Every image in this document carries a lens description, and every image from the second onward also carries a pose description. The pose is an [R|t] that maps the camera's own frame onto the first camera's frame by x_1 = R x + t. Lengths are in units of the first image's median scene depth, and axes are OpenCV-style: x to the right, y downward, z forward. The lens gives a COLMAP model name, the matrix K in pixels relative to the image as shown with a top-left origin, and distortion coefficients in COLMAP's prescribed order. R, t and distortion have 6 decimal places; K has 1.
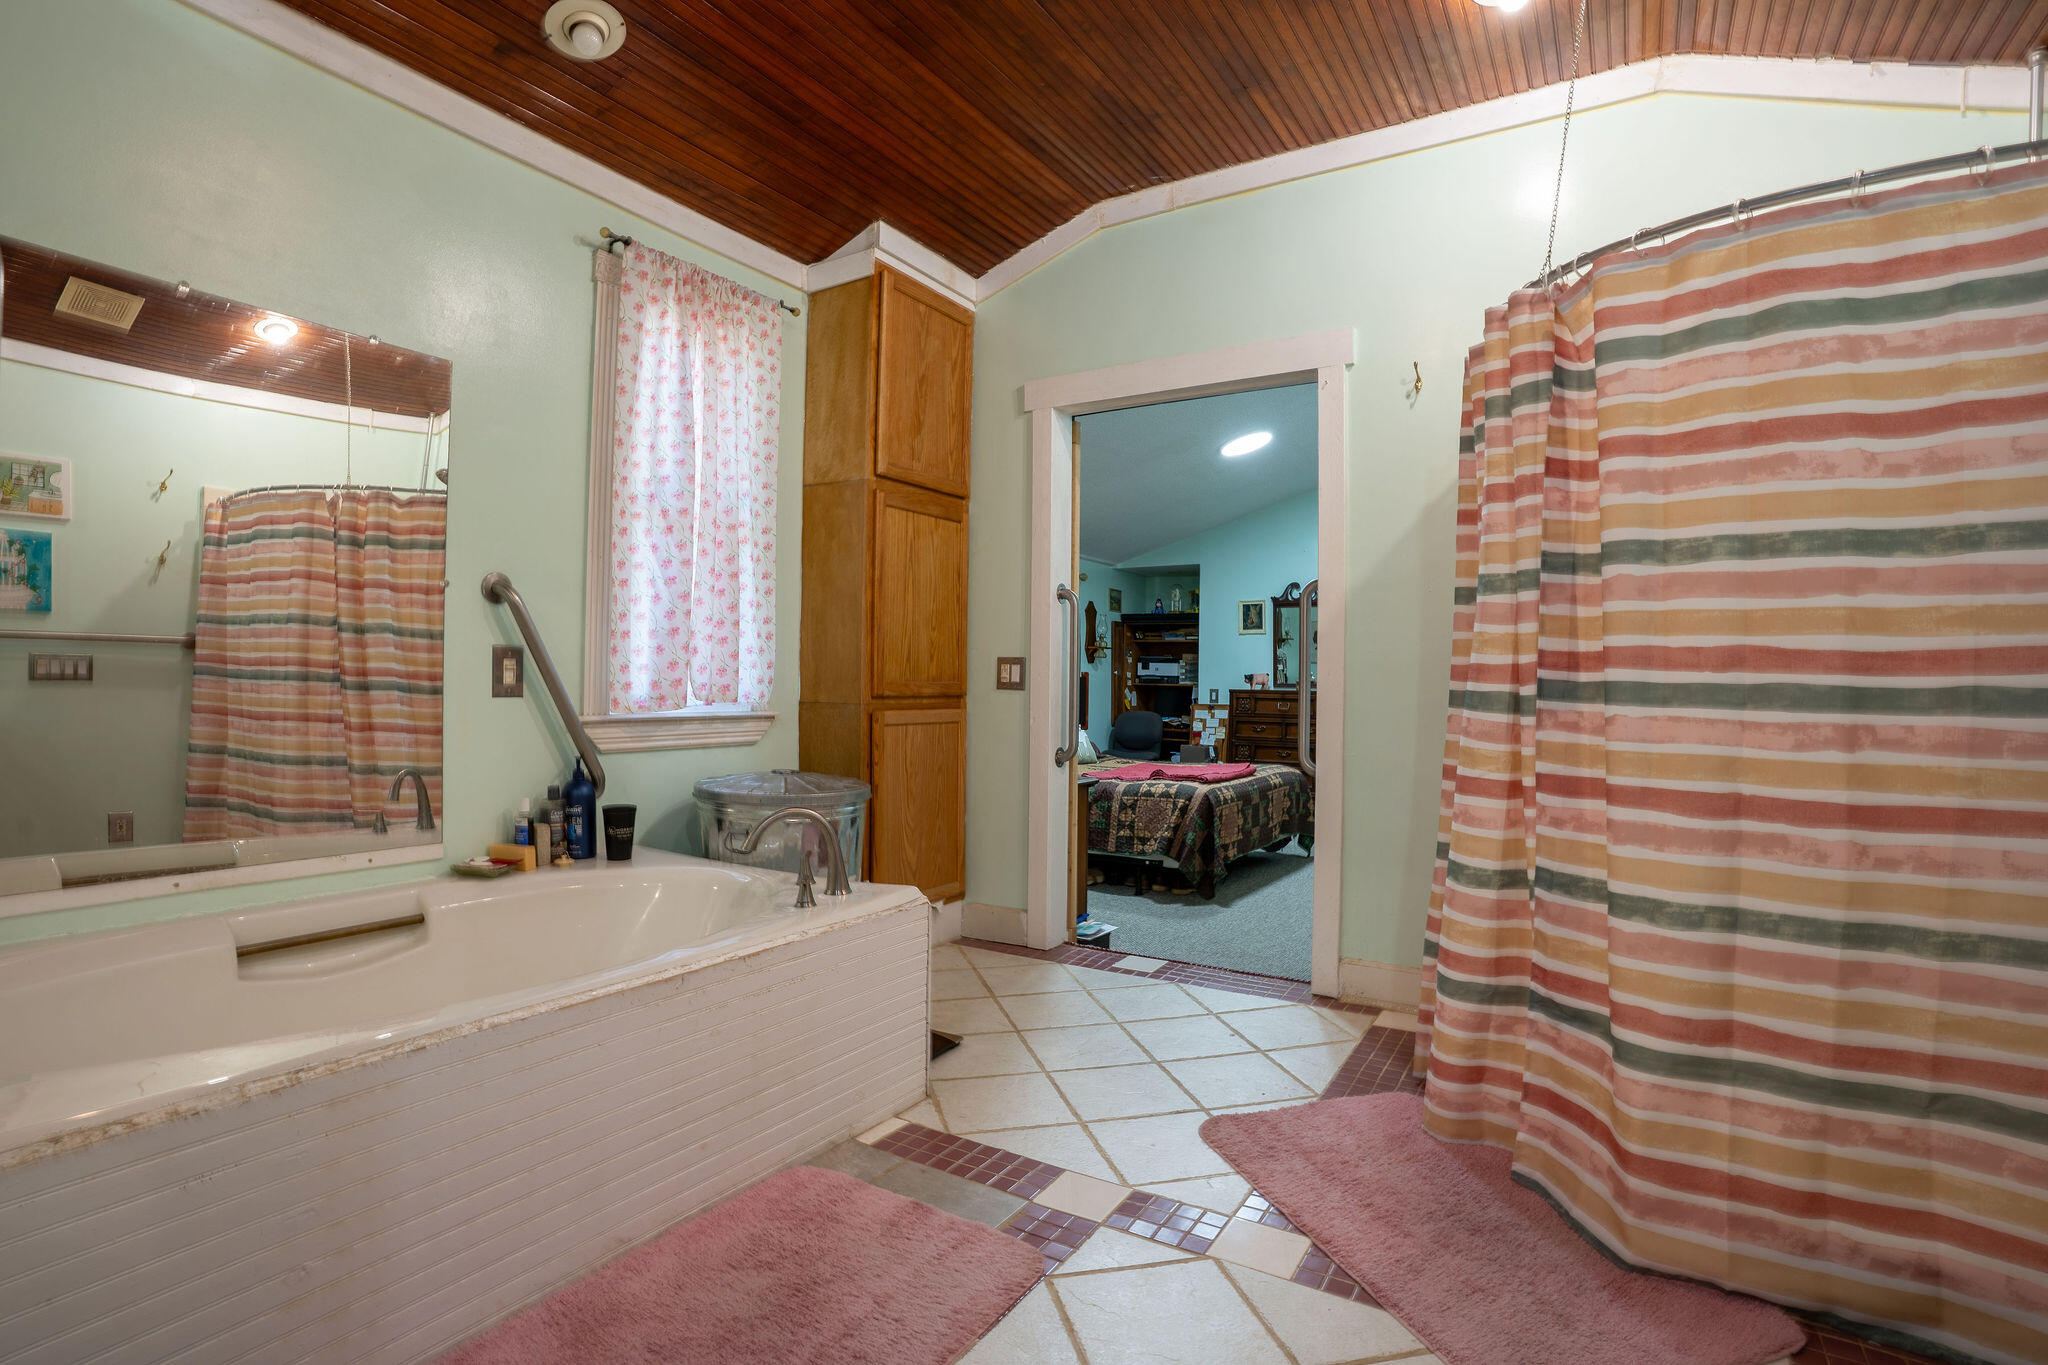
lens RADIAL K [[1019.3, 0, 1016.0], [0, 1019.3, 672.0], [0, 0, 1]] dist [-0.086981, 0.042456]
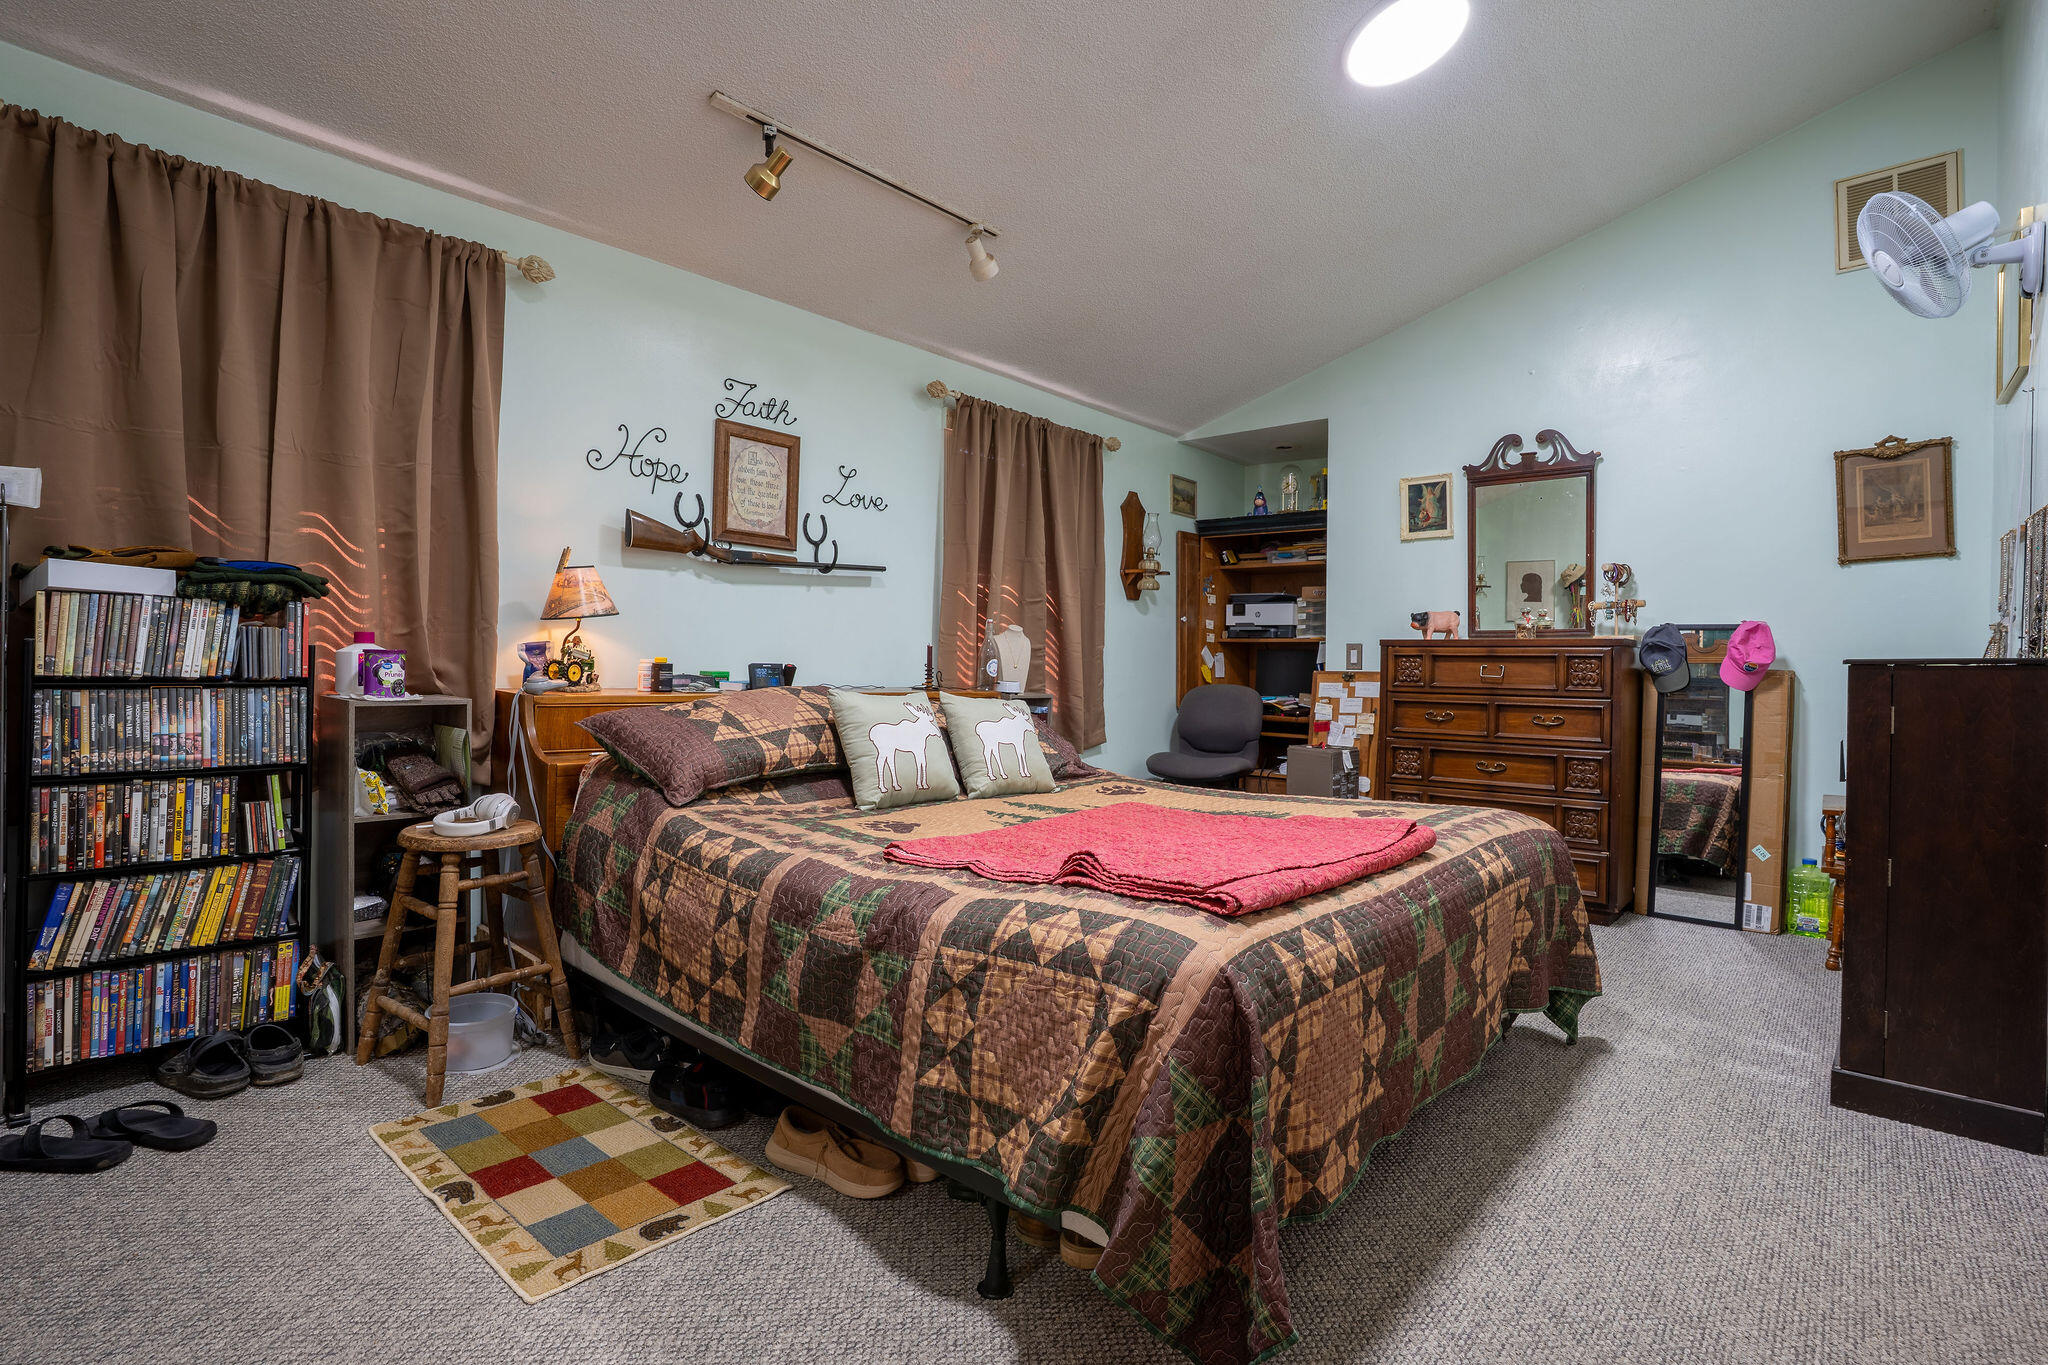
lens RADIAL K [[1019.3, 0, 1016.0], [0, 1019.3, 672.0], [0, 0, 1]] dist [-0.086981, 0.042456]
pose [[0.987091, 0.001134, -0.160154, 0.104709], [0.000809, 0.999927, 0.012069, 0.025852], [0.160156, -0.012043, 0.987018, 0.444749]]
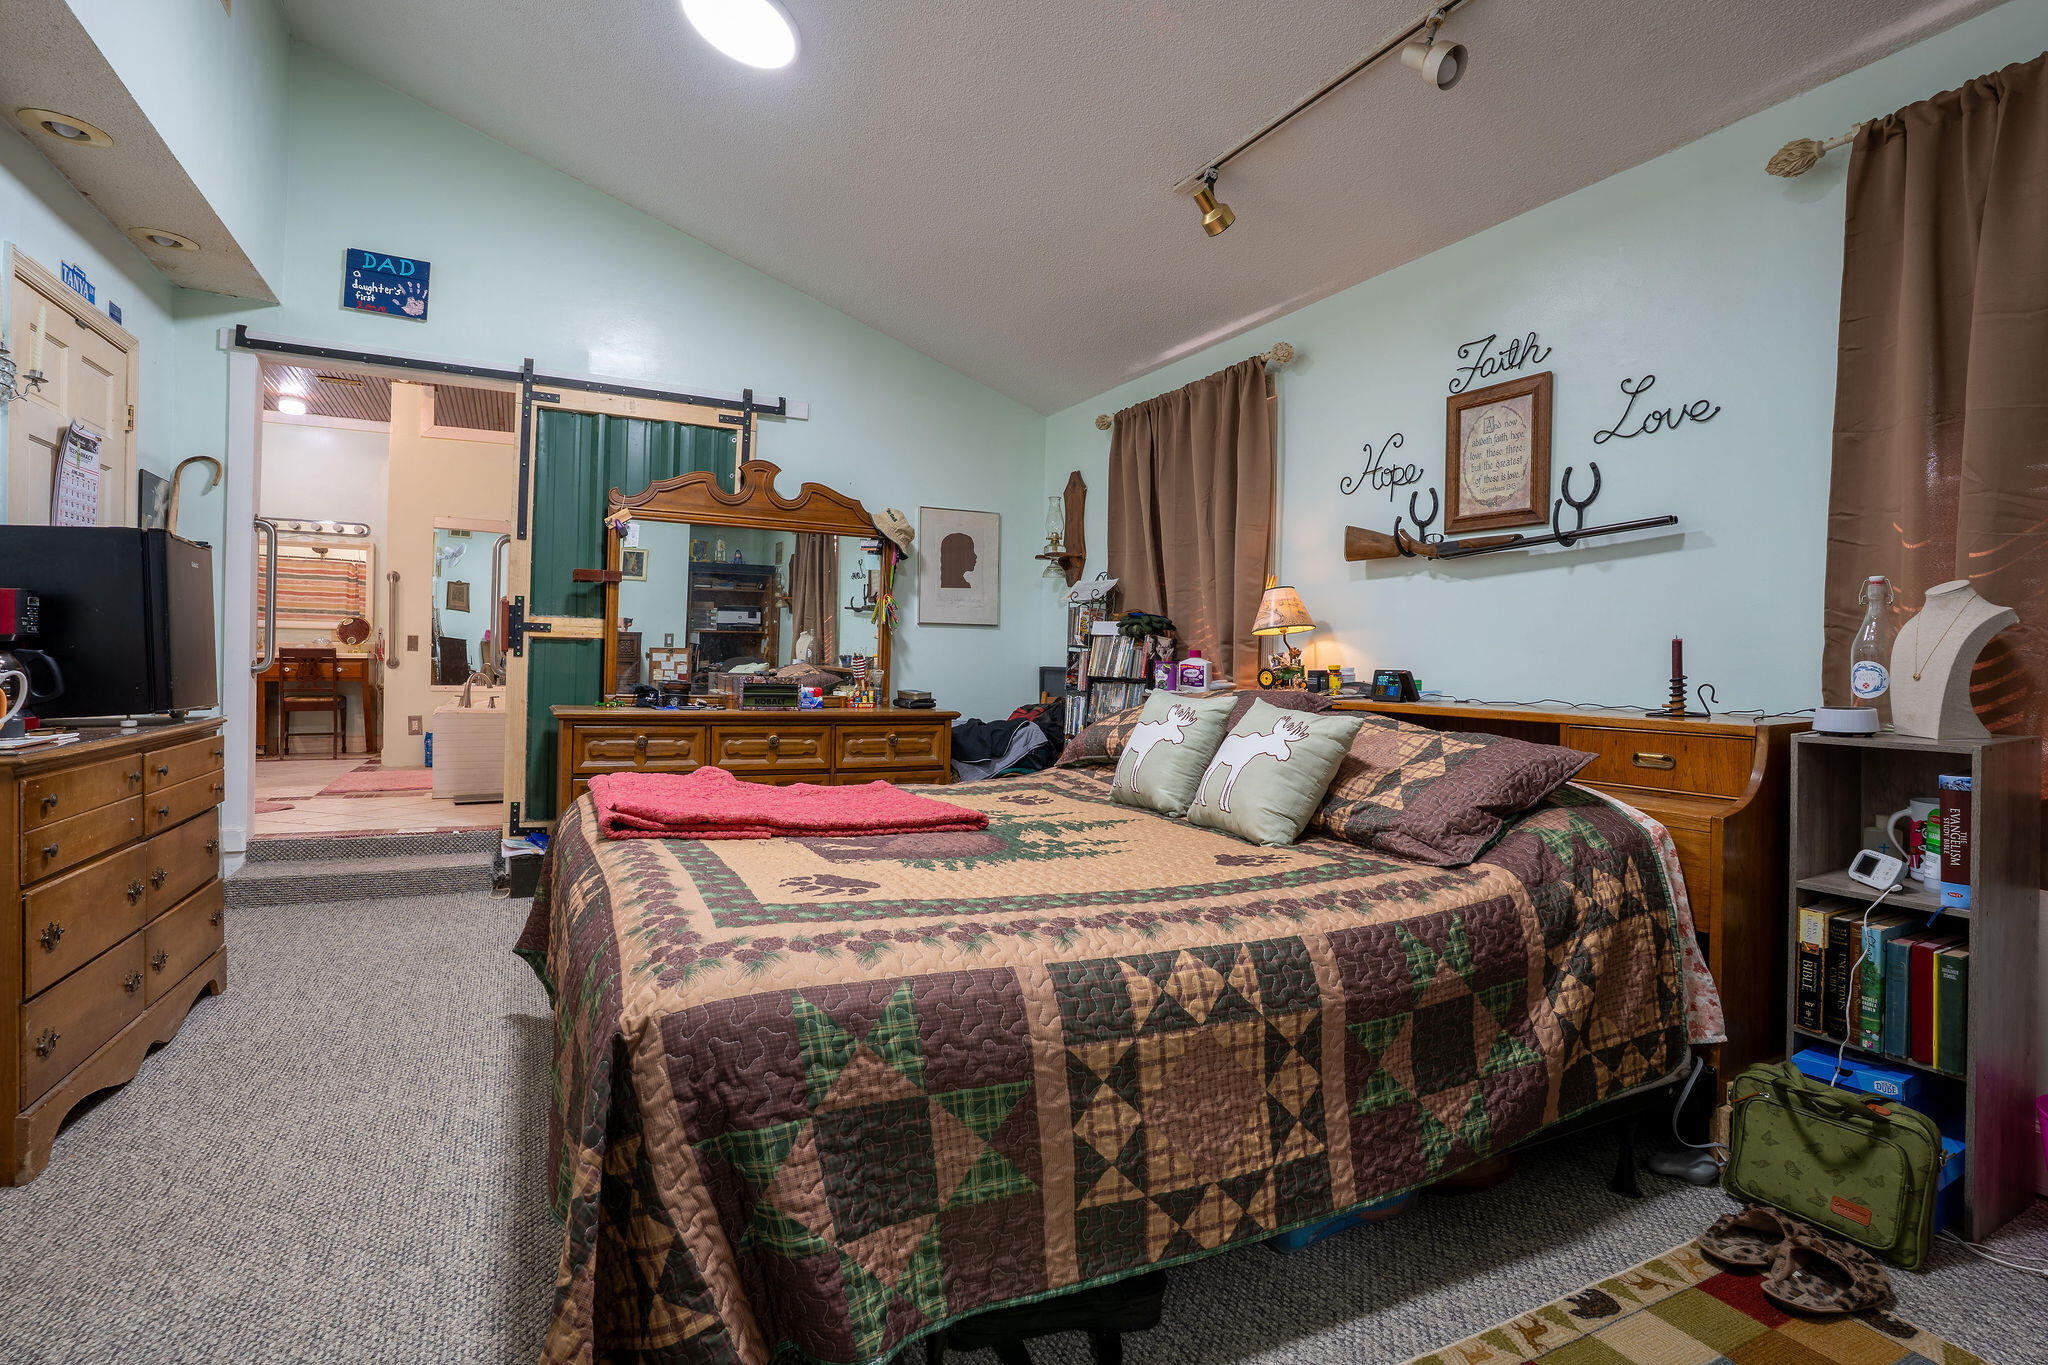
lens RADIAL K [[1019.3, 0, 1016.0], [0, 1019.3, 672.0], [0, 0, 1]] dist [-0.086981, 0.042456]
pose [[-0.532321, -0.019643, -0.846315, 0.534965], [-0.018695, 0.999760, -0.011445, 0.043803], [0.846336, 0.009730, -0.532560, 1.392746]]
